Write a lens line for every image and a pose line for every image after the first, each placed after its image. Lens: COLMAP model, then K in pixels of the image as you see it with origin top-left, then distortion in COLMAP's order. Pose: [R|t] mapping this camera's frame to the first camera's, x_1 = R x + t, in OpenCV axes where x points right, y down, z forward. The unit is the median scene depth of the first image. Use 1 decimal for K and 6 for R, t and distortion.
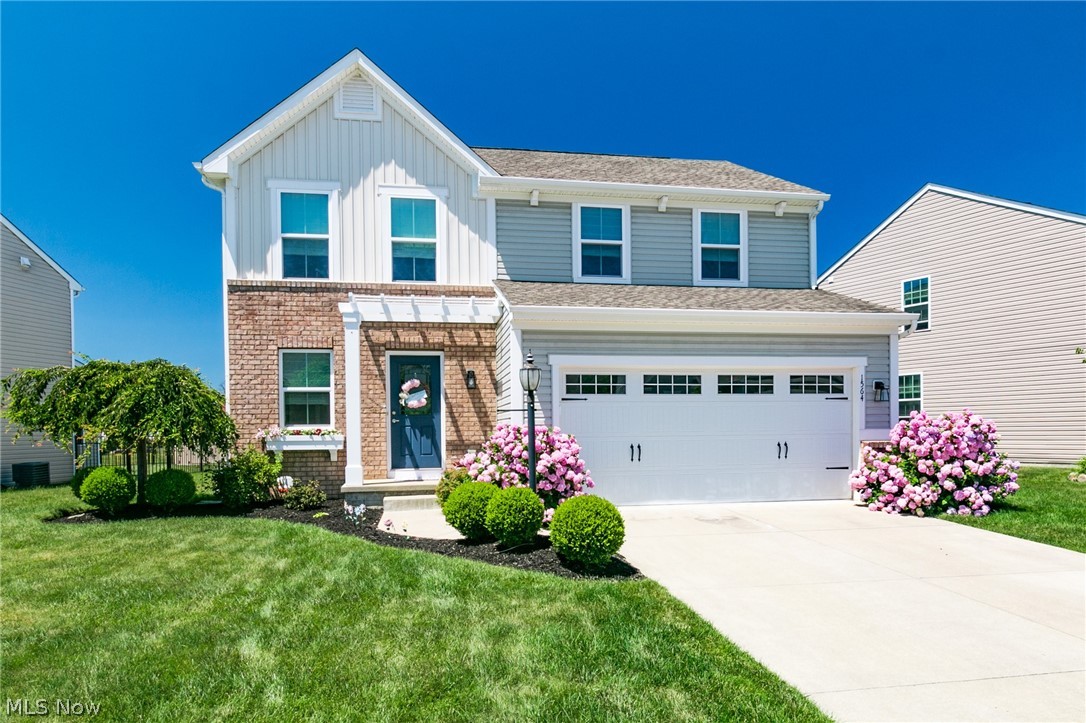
lens RADIAL K [[717.1, 0, 549.5], [0, 717.1, 443.0], [0, 0, 1]] dist [0.004009, -0.000601]
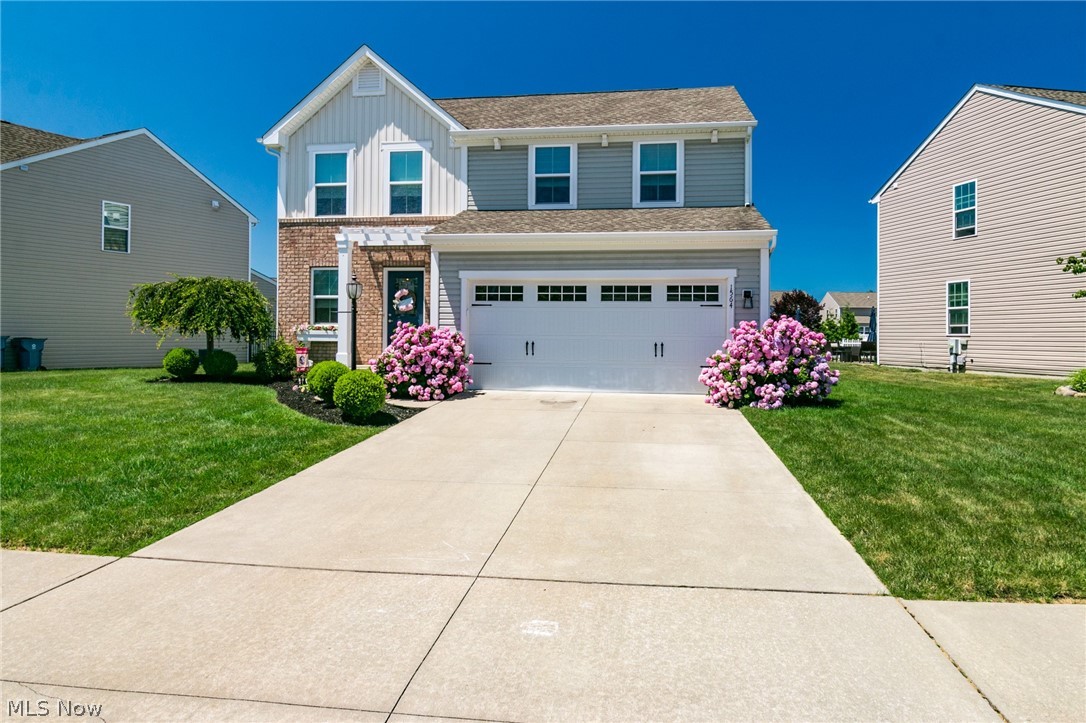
lens RADIAL K [[710.8, 0, 540.0], [0, 710.8, 334.0], [0, 0, 1]] dist [-0.002143, 0.000055]
pose [[0.946934, 0.018280, -0.320908, 0.467719], [-0.024726, 0.999566, -0.016021, 0.007127], [0.320476, 0.023105, 0.946975, -0.142499]]
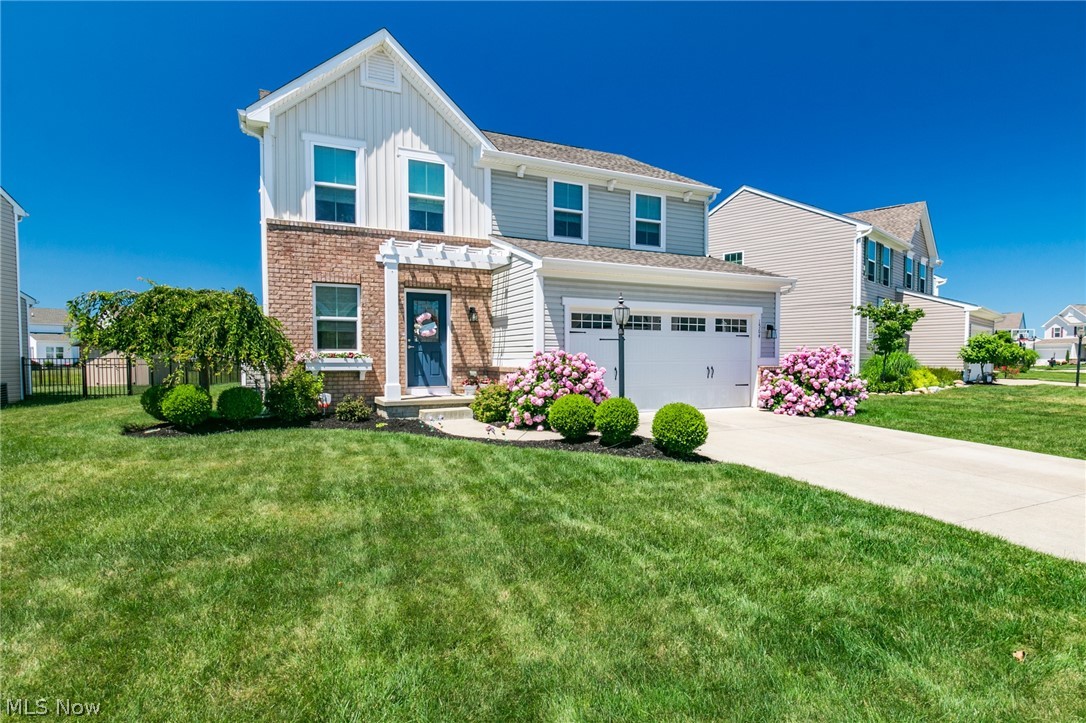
lens RADIAL K [[568.3, 0, 541.7], [0, 568.3, 386.3], [0, 0, 1]] dist [0.001141, -0.000457]
pose [[0.963438, -0.003002, 0.267915, -0.262913], [-0.005400, 0.999517, 0.030616, 0.004963], [-0.267878, -0.030943, 0.962956, 0.019340]]
